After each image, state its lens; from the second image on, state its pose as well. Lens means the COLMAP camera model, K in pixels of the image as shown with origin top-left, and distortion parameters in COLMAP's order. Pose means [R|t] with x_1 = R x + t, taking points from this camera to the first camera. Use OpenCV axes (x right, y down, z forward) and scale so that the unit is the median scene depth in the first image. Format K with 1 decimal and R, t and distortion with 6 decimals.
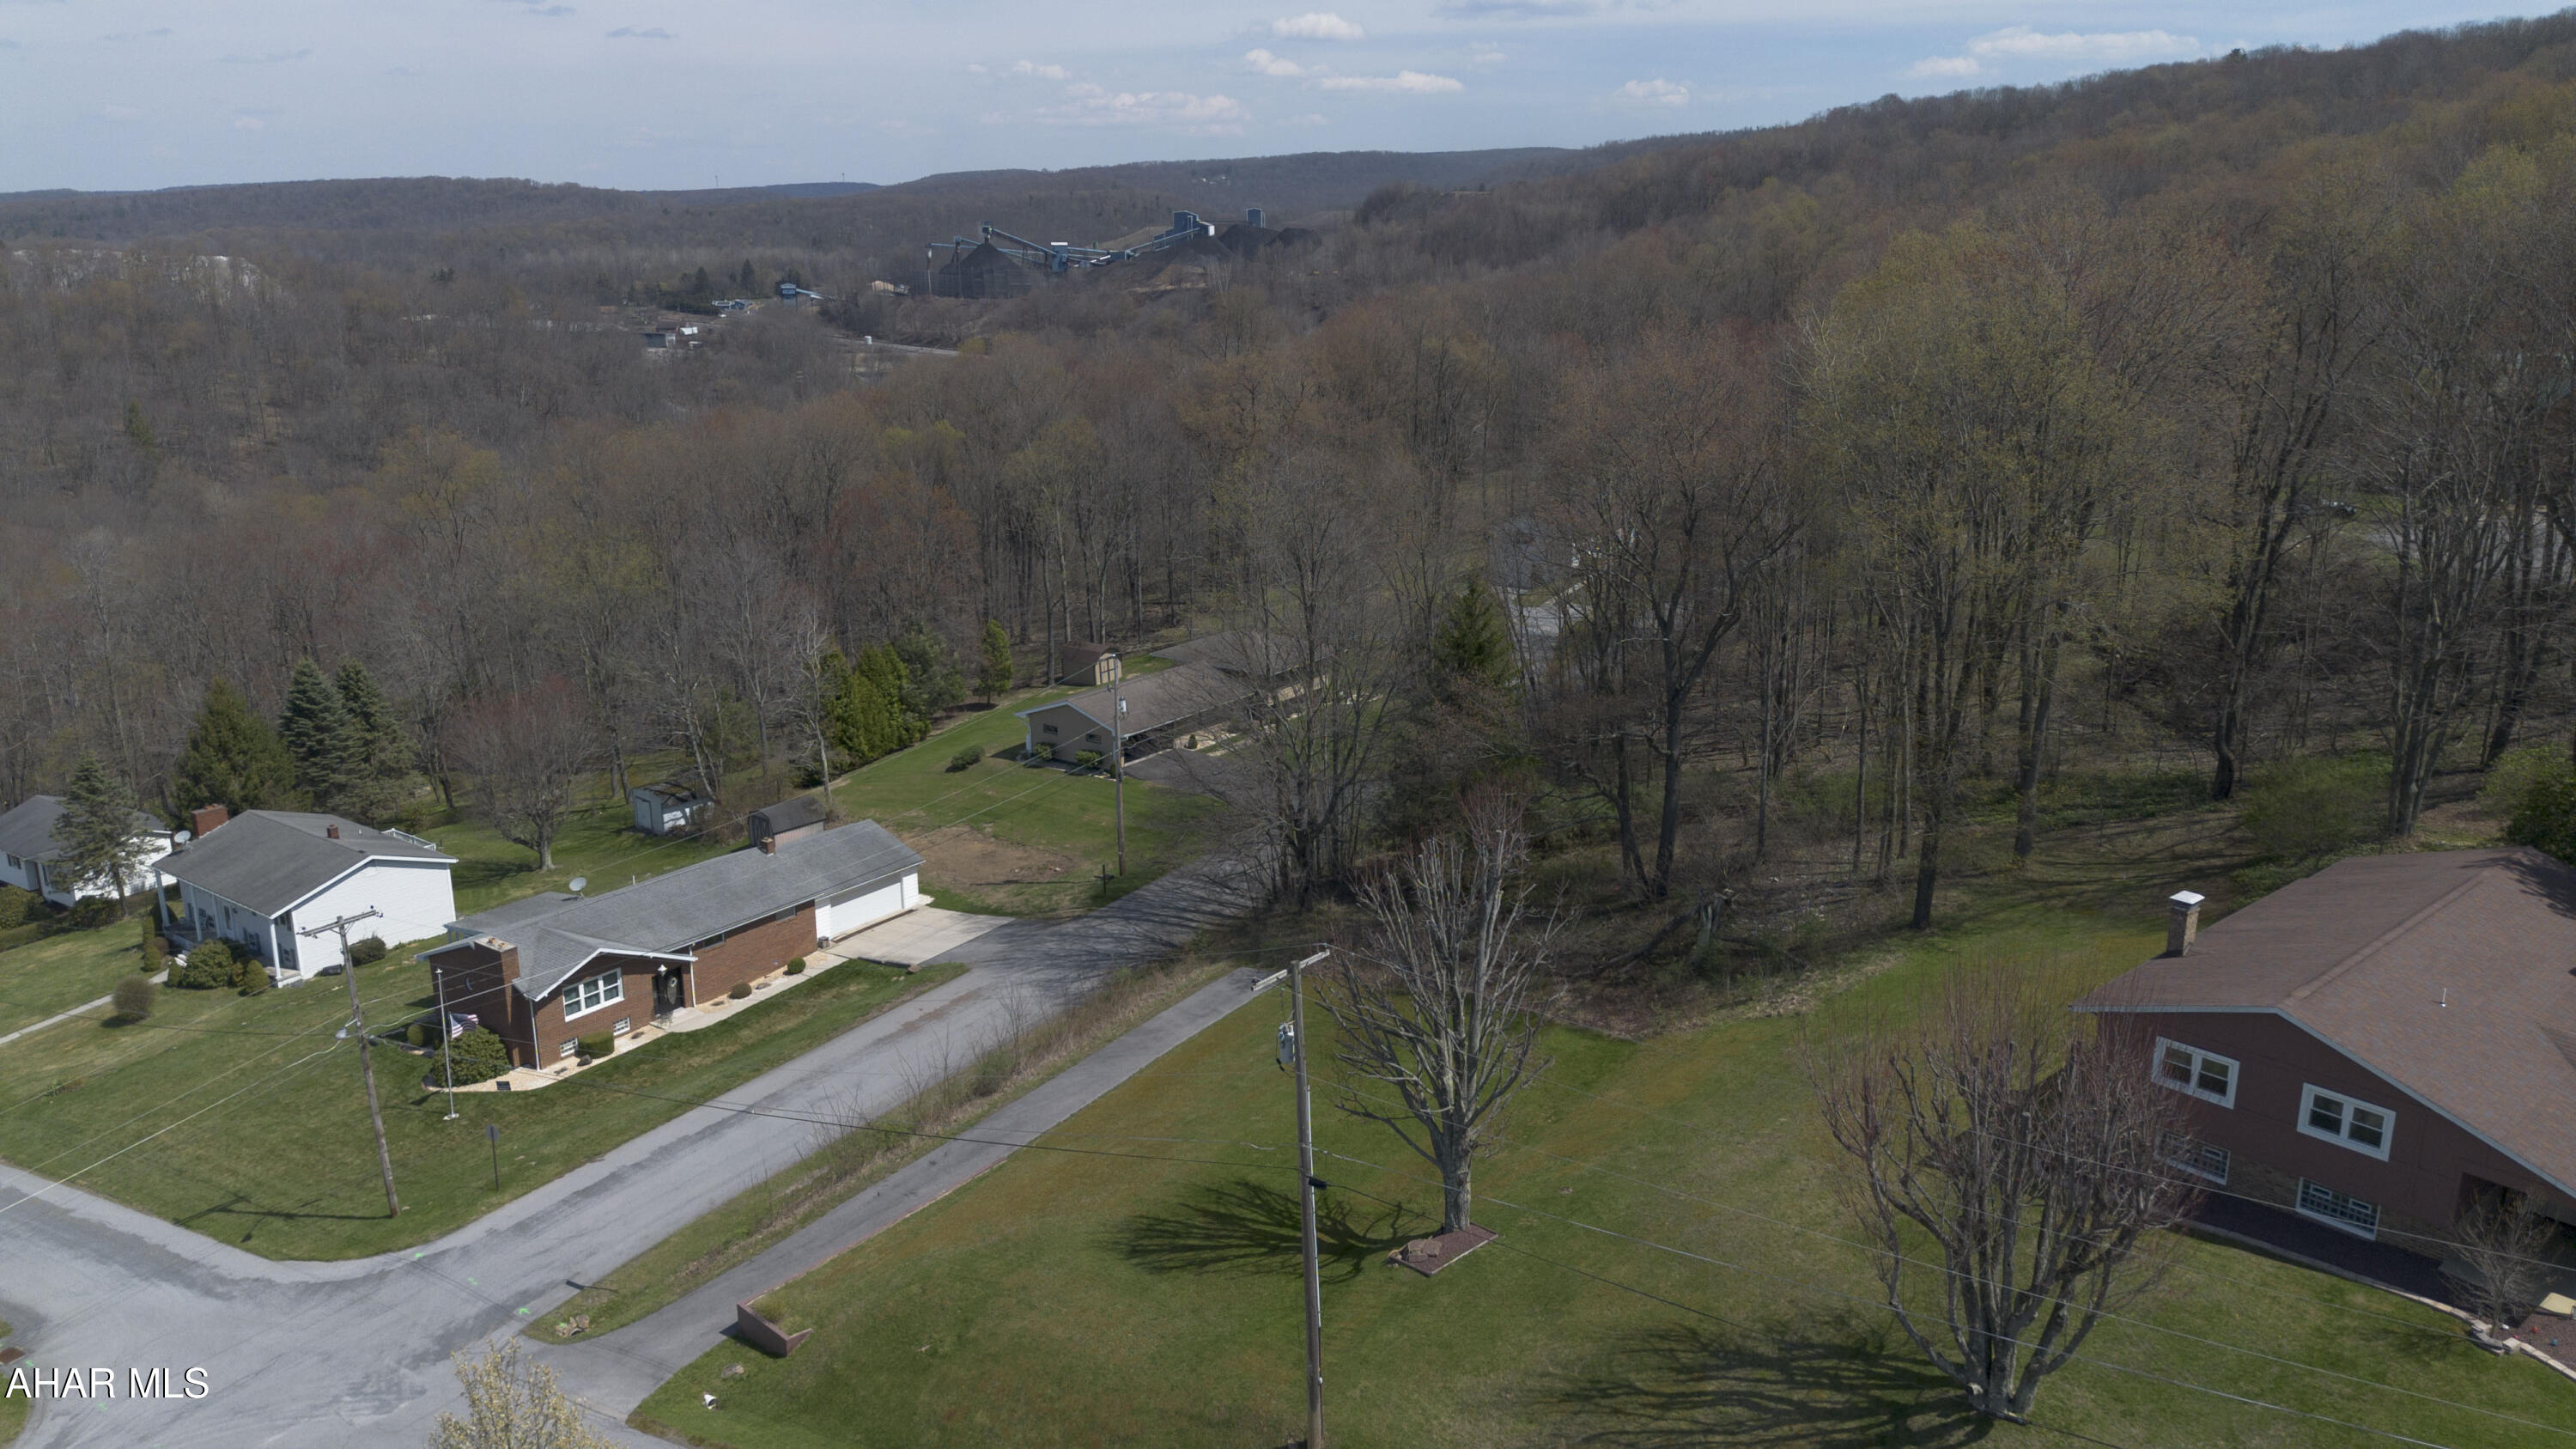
lens RADIAL K [[1829.2, 0, 1293.2], [0, 1829.2, 720.2], [0, 0, 1]] dist [0.070153, -0.060862]
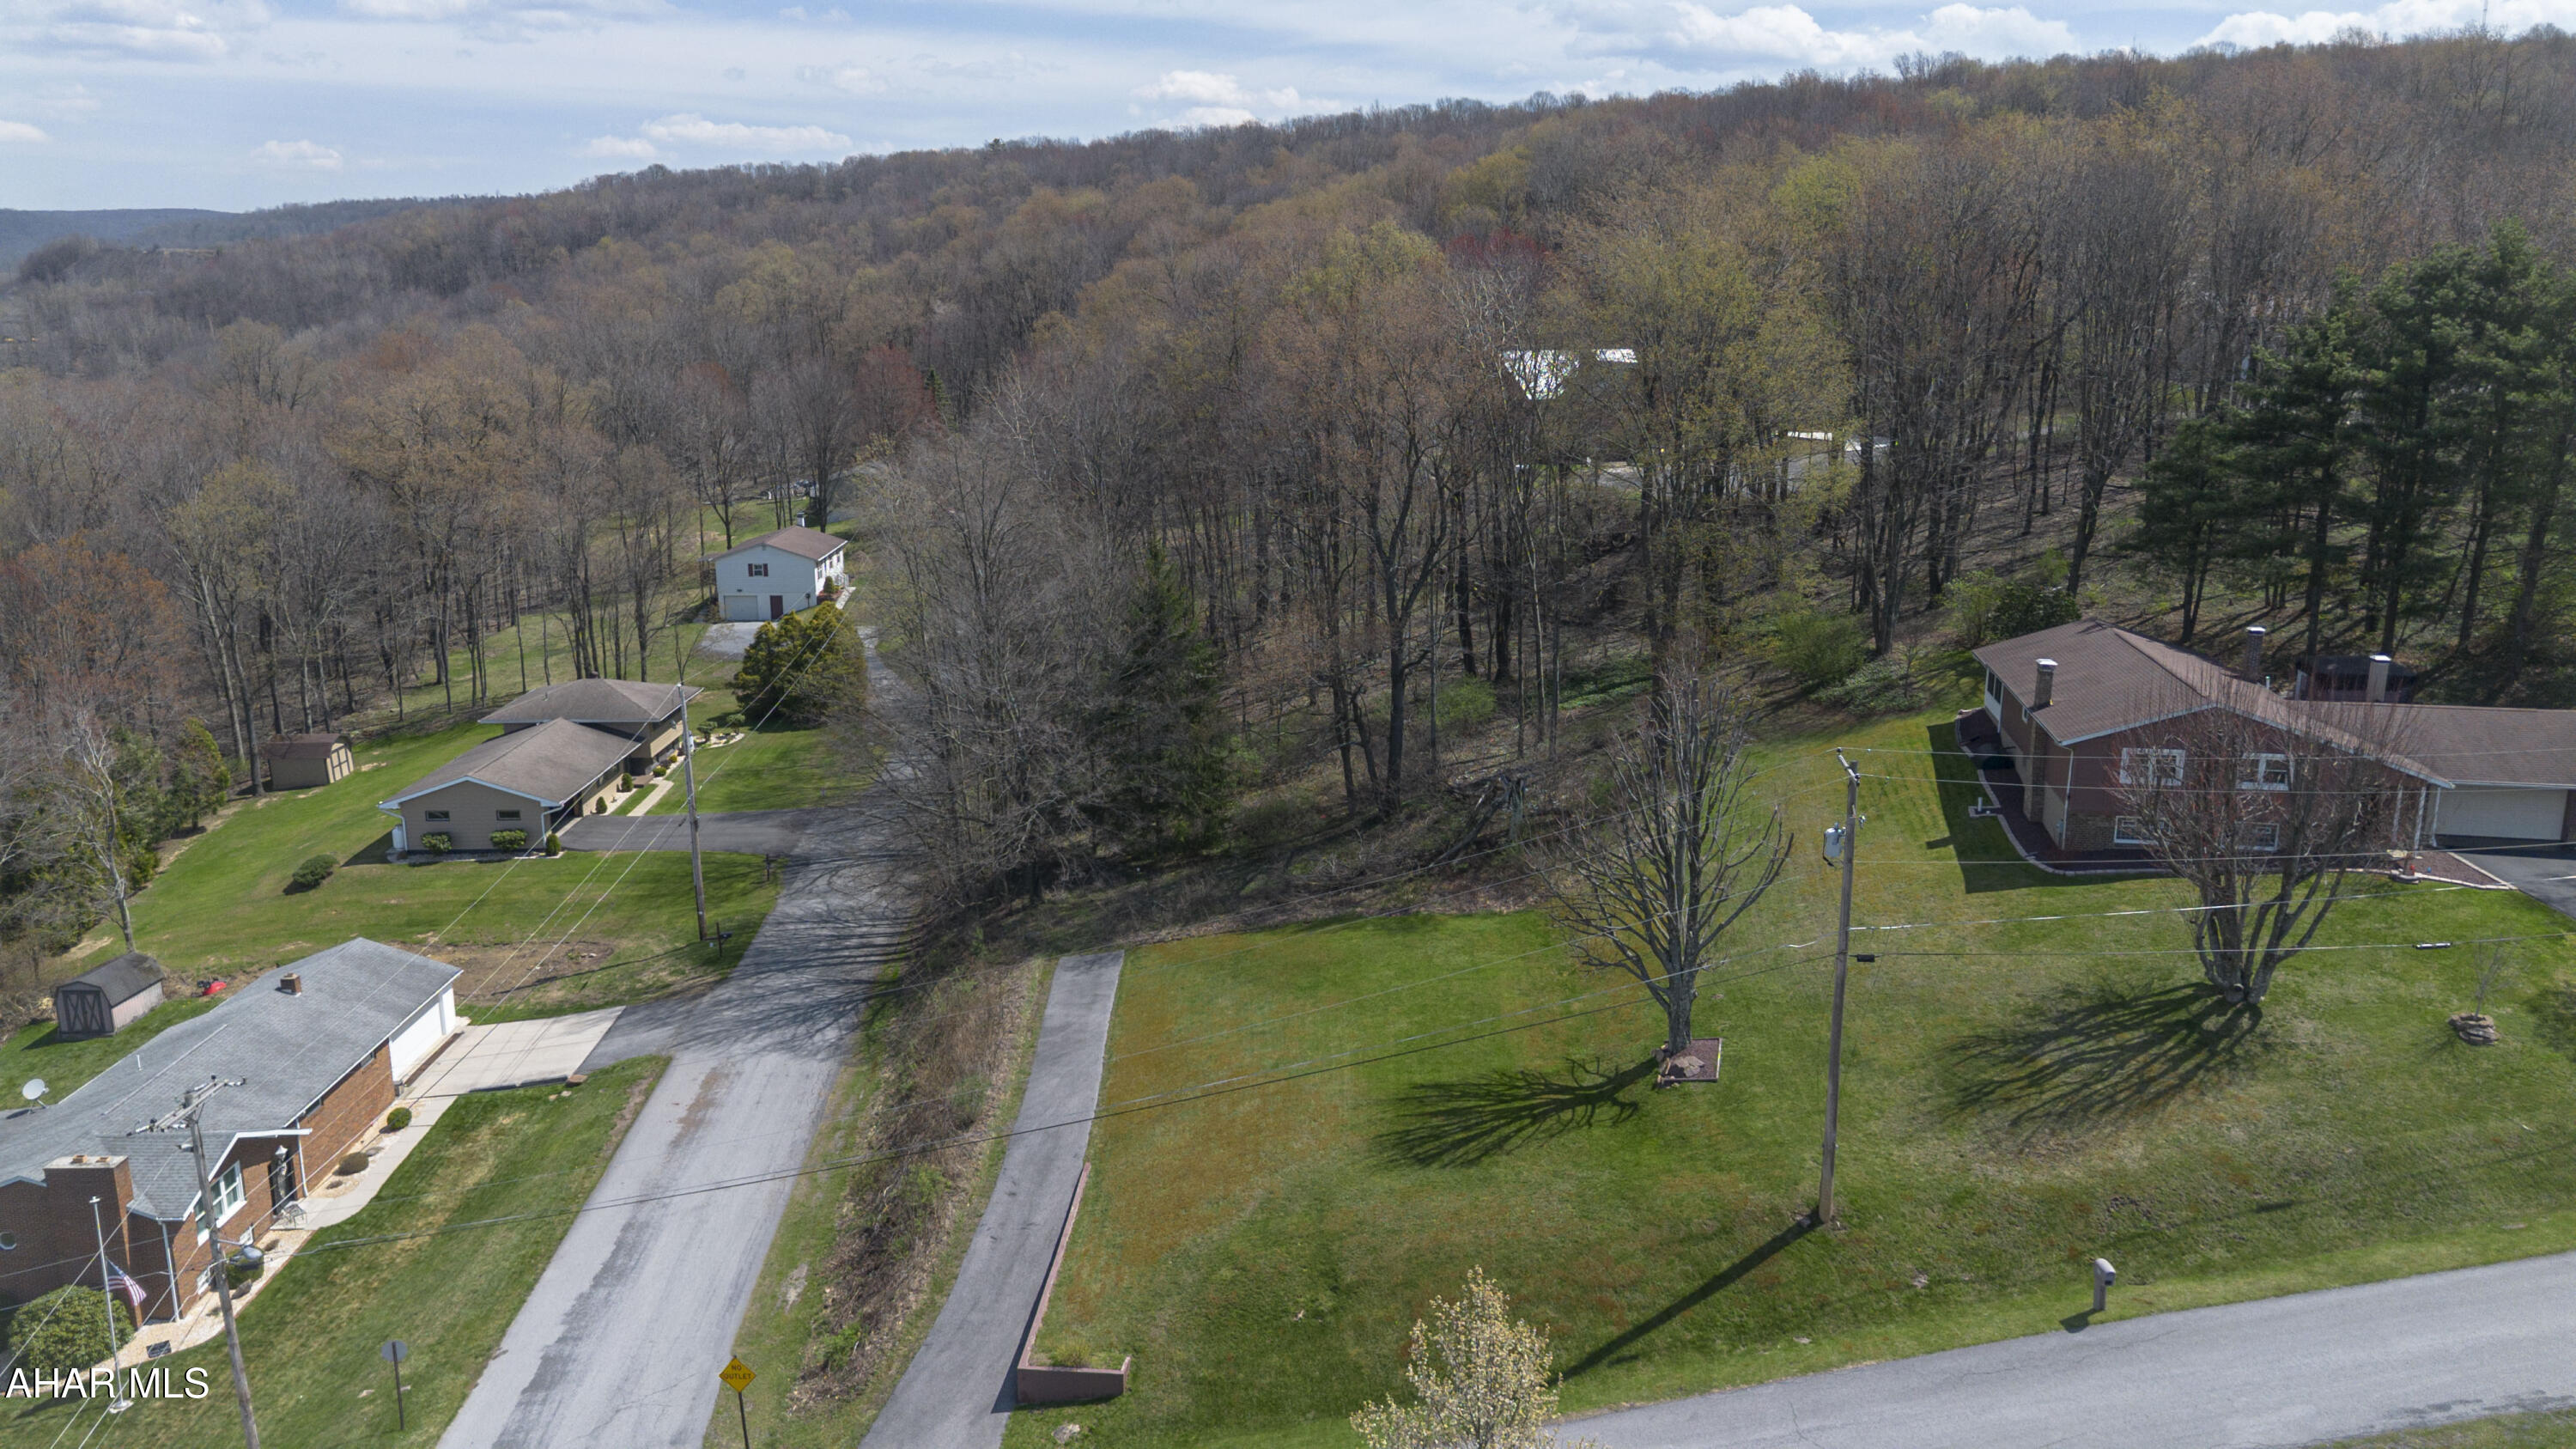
lens RADIAL K [[1829.2, 0, 1296.4], [0, 1829.2, 719.1], [0, 0, 1]] dist [0.070153, -0.060862]
pose [[0.790854, -0.135208, 0.596882, -0.442759], [0.159206, 0.987164, 0.012672, 0.018126], [-0.590934, 0.085006, 0.802229, 0.138369]]
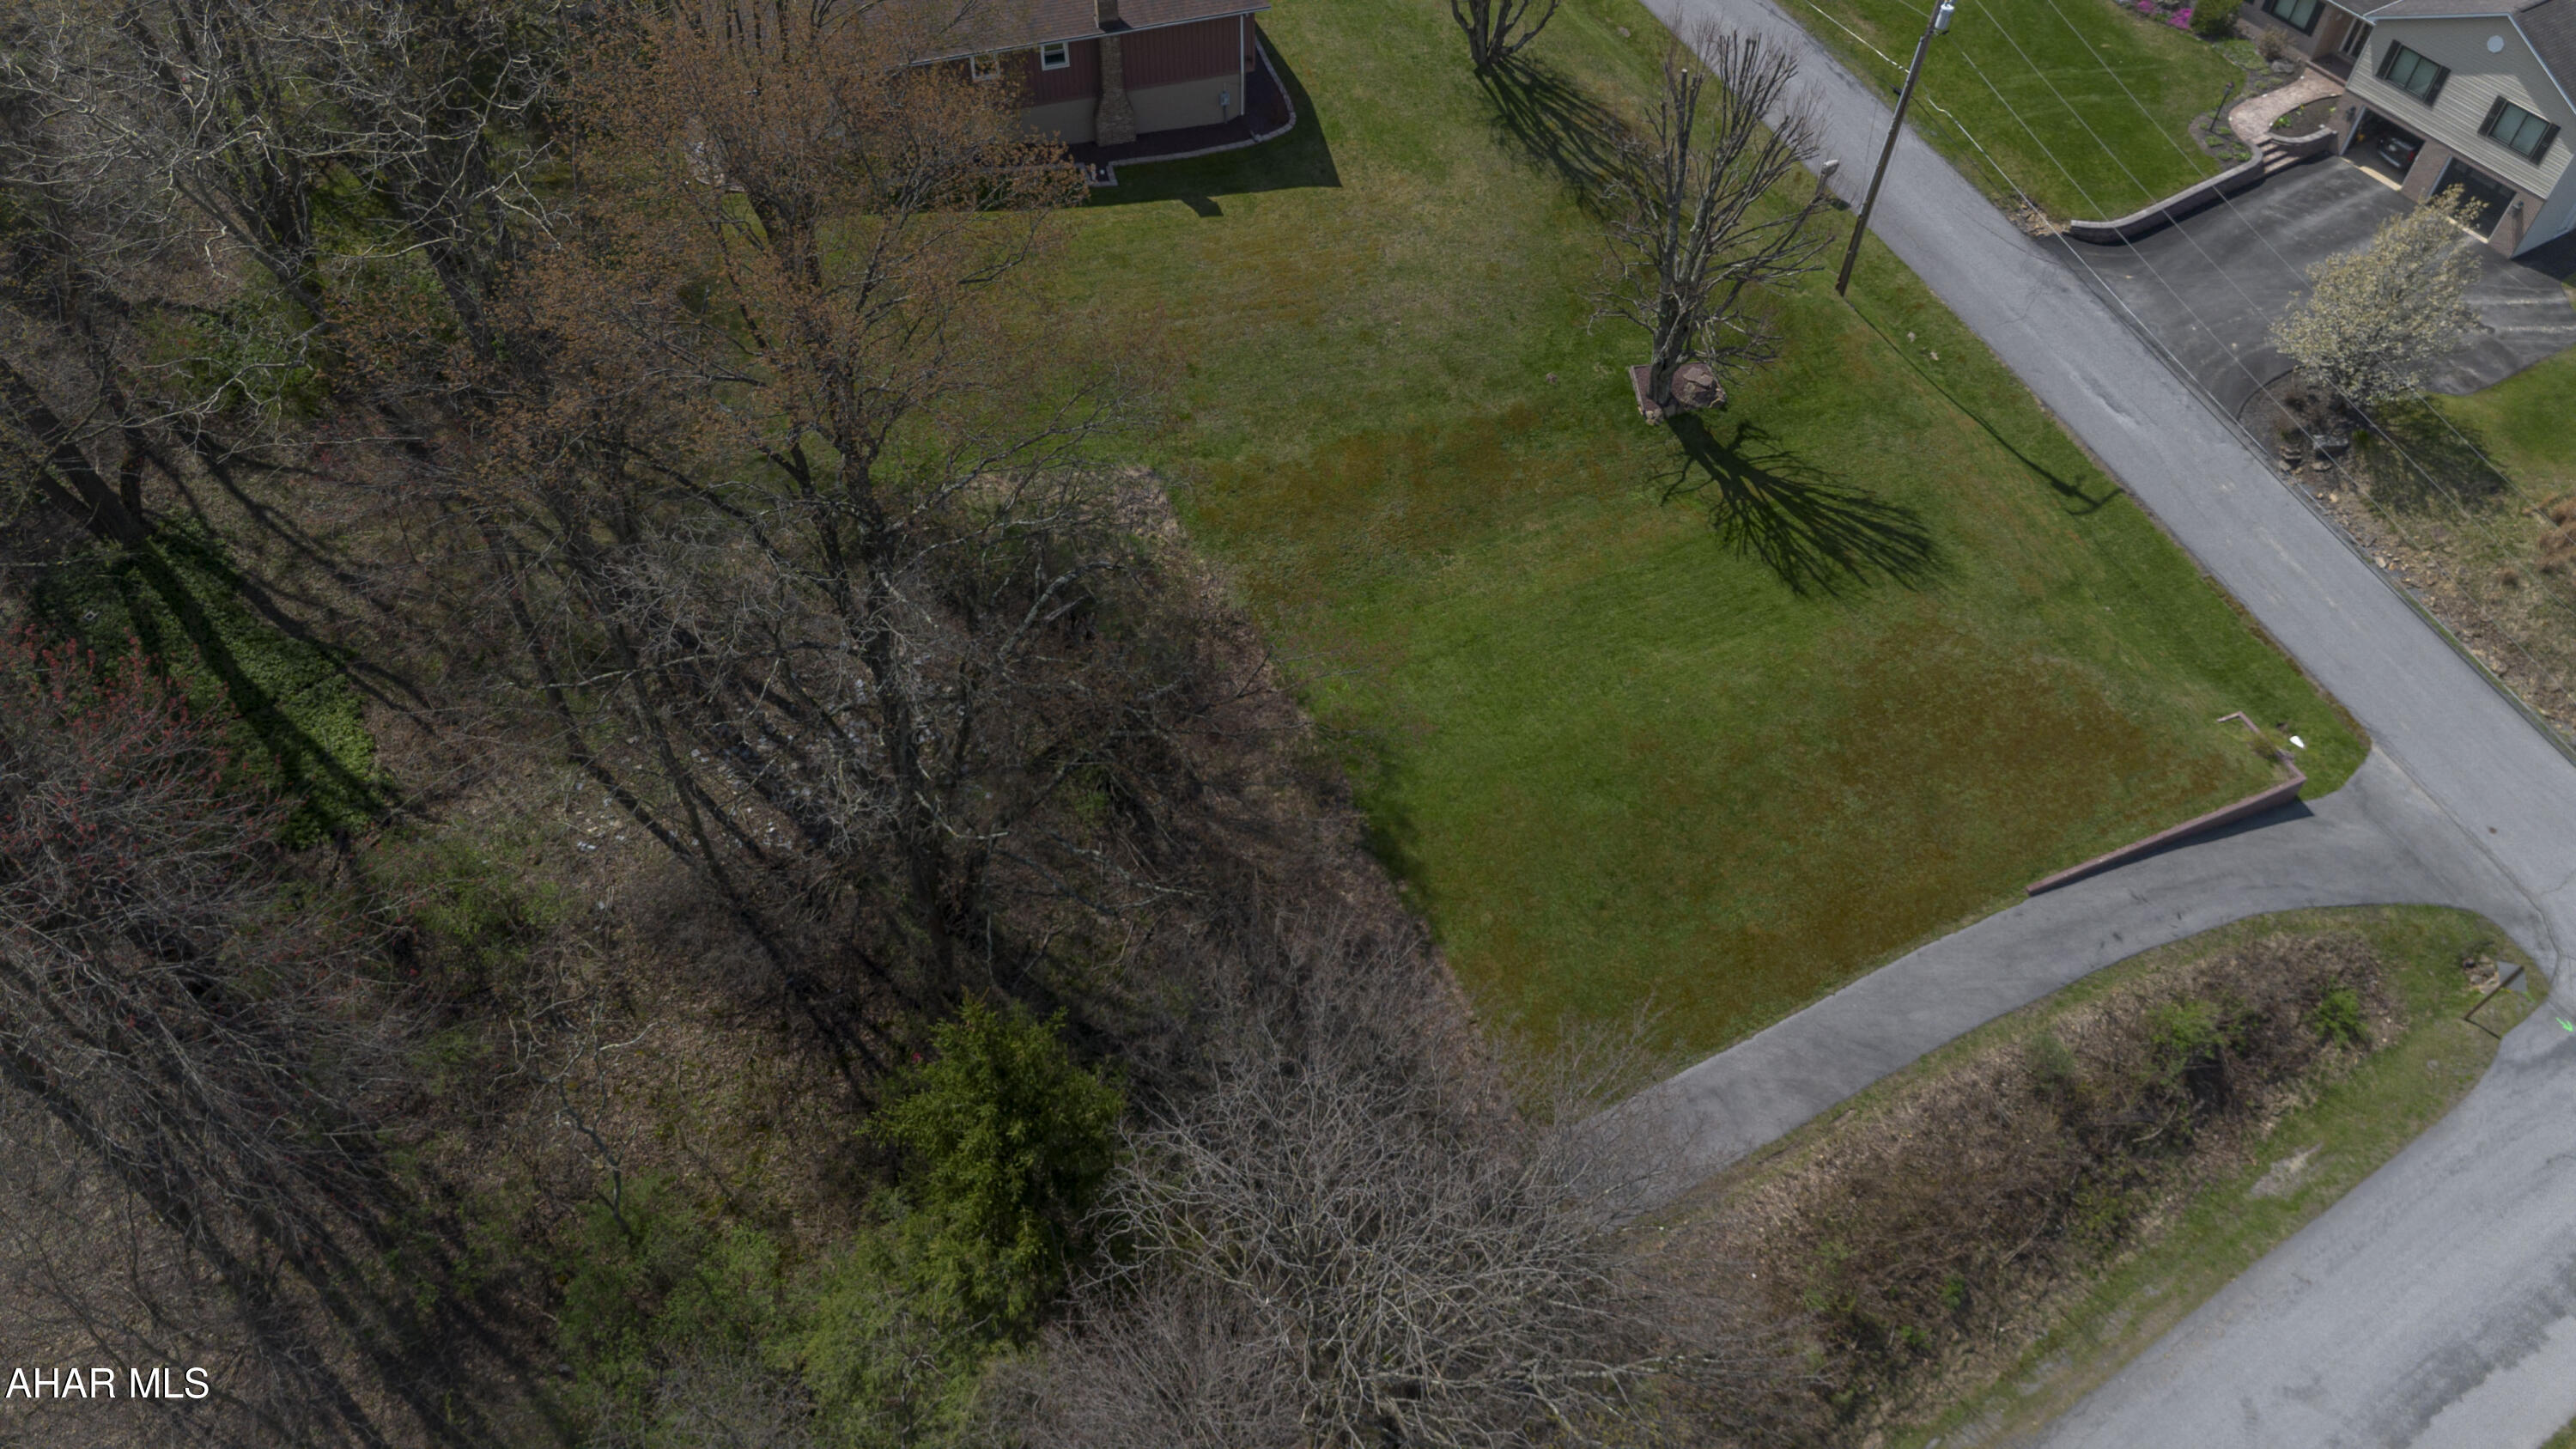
lens RADIAL K [[1829.2, 0, 1280.2], [0, 1829.2, 724.9], [0, 0, 1]] dist [0.070153, -0.060862]
pose [[-0.917396, -0.310702, 0.248695, -0.026493], [0.094810, 0.436282, 0.894801, -0.410527], [-0.386518, 0.844466, -0.370786, 1.022058]]
